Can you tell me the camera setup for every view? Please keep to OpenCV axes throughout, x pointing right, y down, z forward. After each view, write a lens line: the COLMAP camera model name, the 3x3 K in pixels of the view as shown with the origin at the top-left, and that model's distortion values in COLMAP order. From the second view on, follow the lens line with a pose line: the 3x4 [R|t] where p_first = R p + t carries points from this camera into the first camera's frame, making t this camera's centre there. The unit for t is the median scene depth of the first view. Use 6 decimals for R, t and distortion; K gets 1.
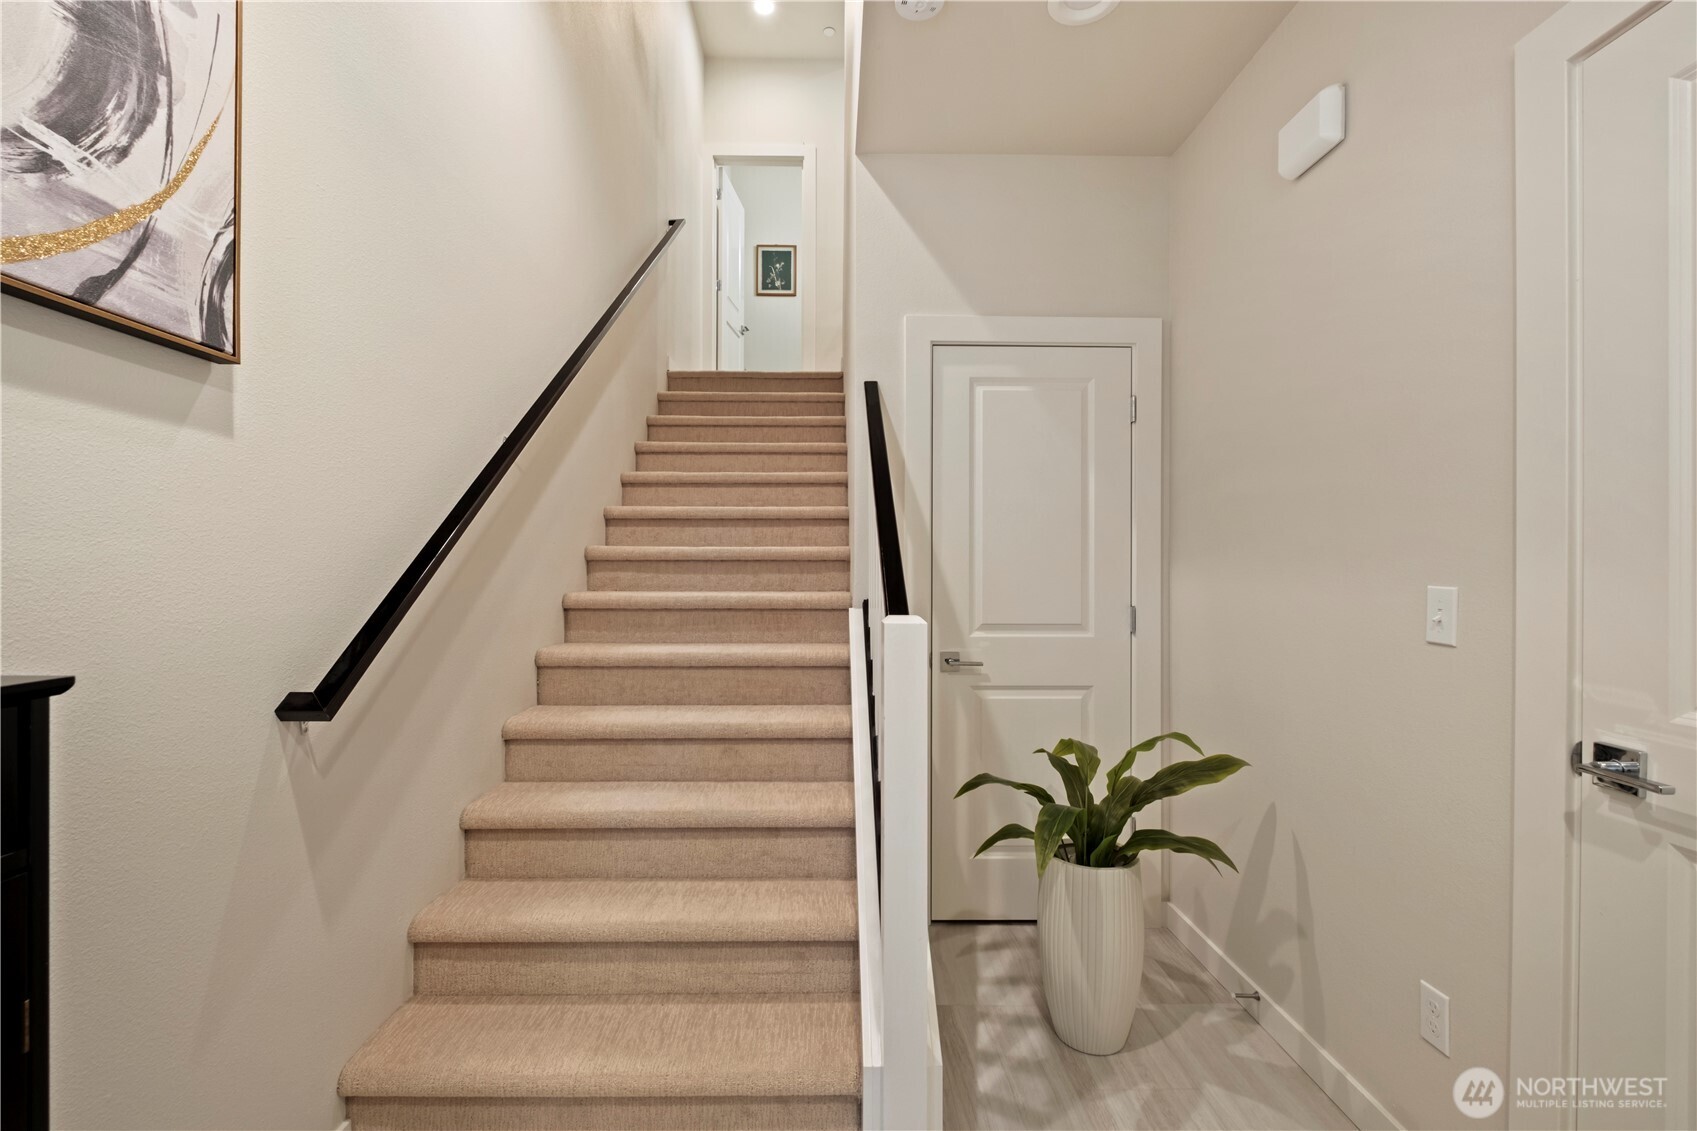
lens RADIAL K [[742.9, 0, 845.6], [0, 742.9, 565.4], [0, 0, 1]] dist [-0.003533, -0.002714]
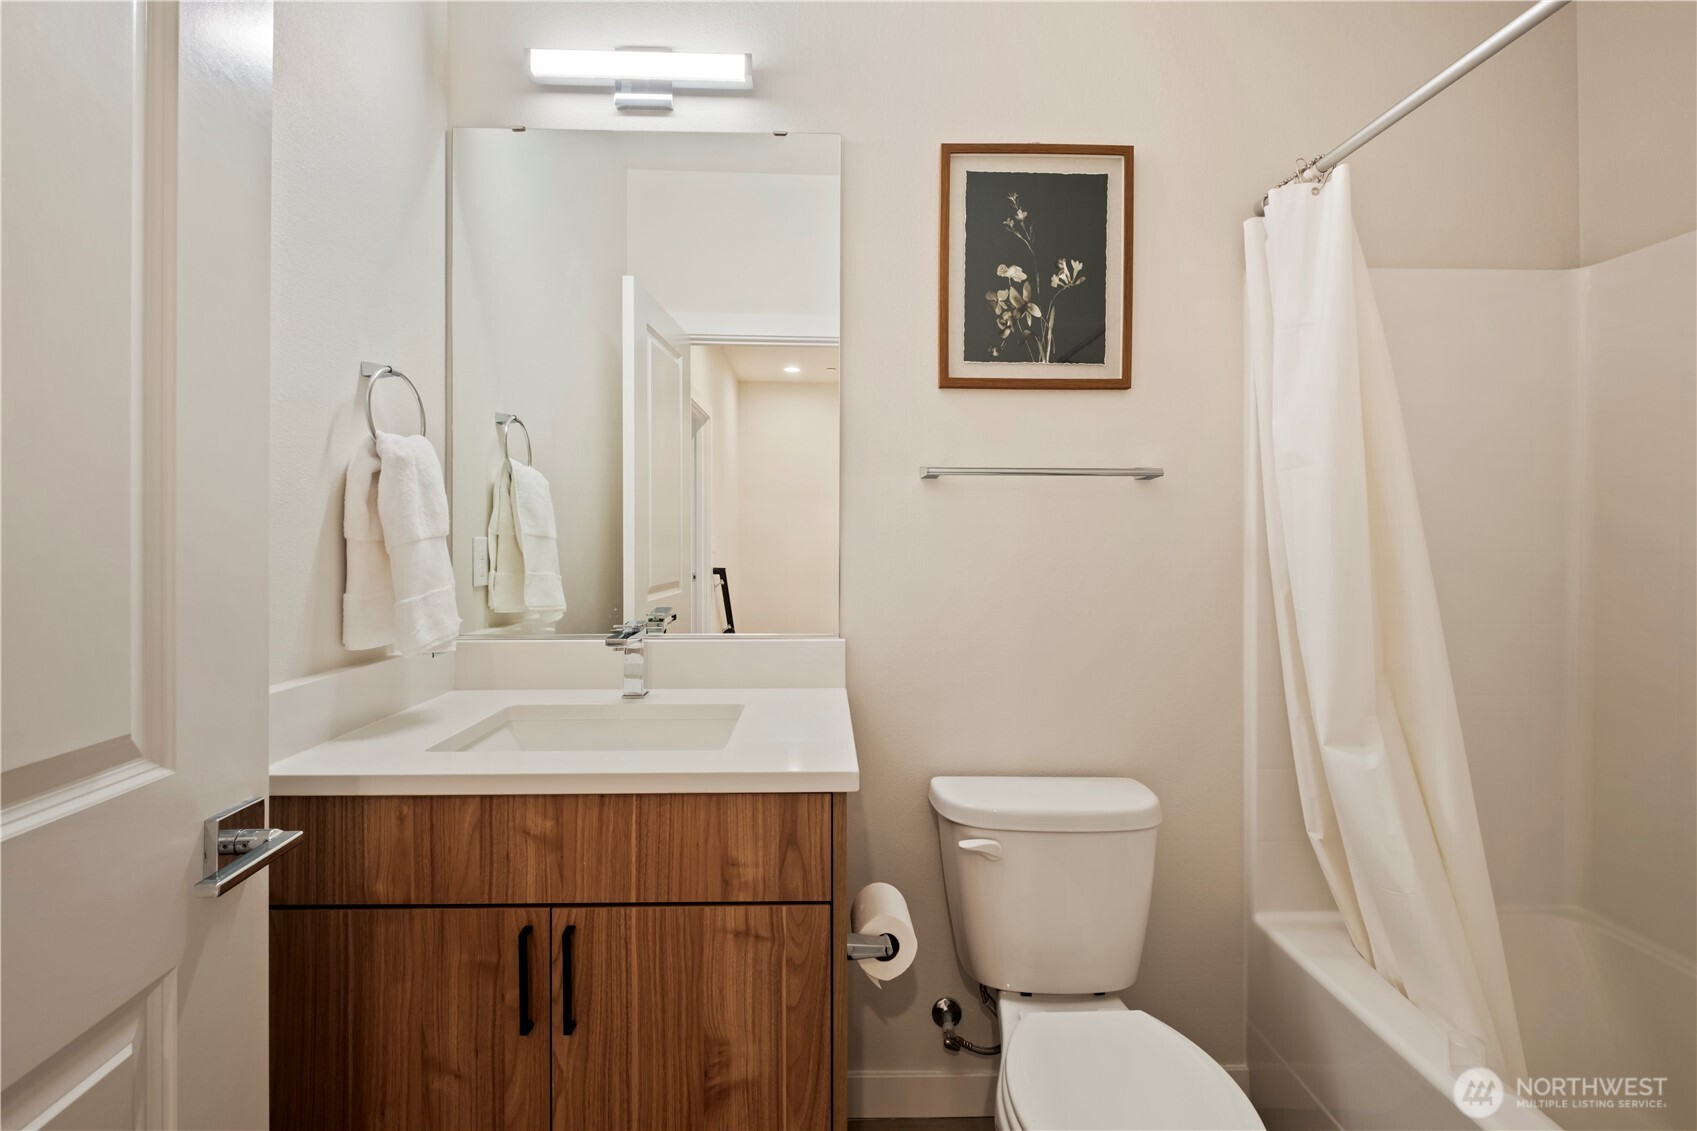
lens RADIAL K [[742.9, 0, 893.2], [0, 742.9, 550.6], [0, 0, 1]] dist [-0.003533, -0.002714]
pose [[0.999996, -0.000179, 0.002915, -0.133514], [0.000178, 1.000000, 0.000332, -0.318673], [-0.002915, -0.000331, 0.999996, 0.793536]]
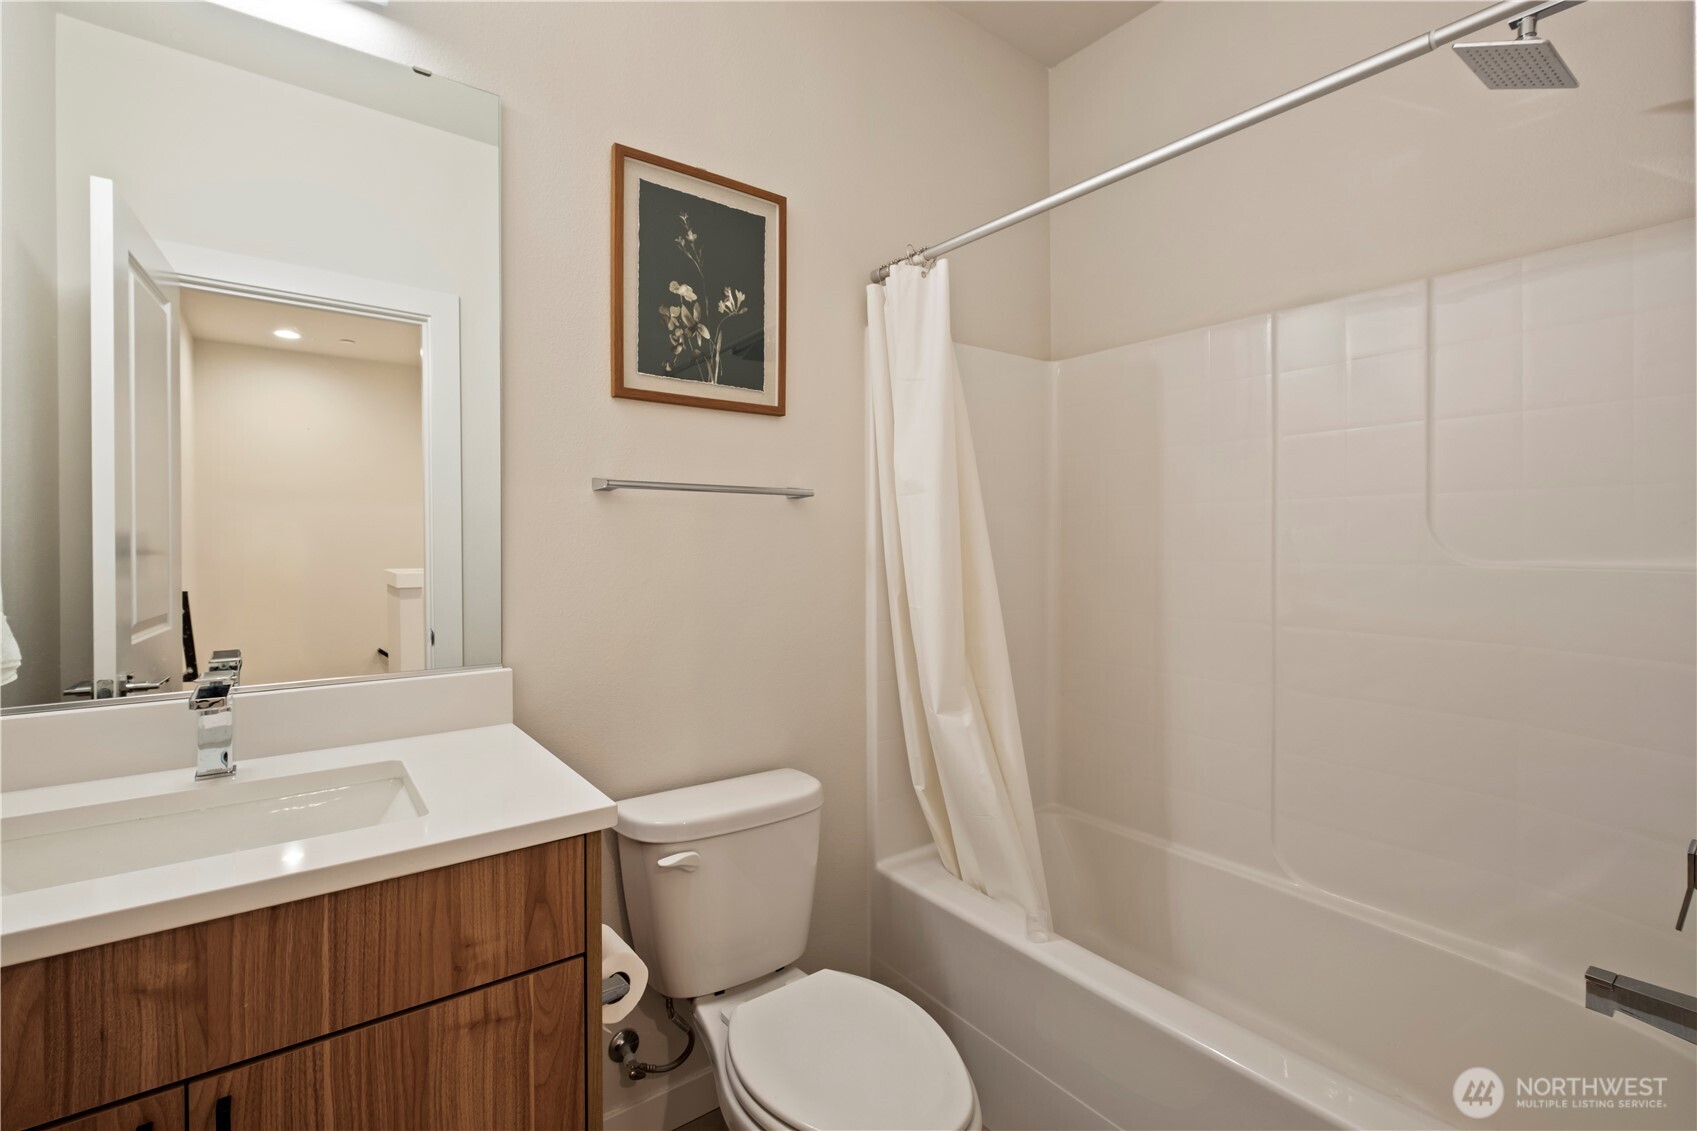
lens RADIAL K [[742.9, 0, 858.8], [0, 742.9, 553.0], [0, 0, 1]] dist [-0.003533, -0.002714]
pose [[0.814660, -0.011363, 0.579828, -0.181672], [0.012645, 0.999918, 0.001830, -0.321630], [-0.579802, 0.005841, 0.814737, 0.800752]]
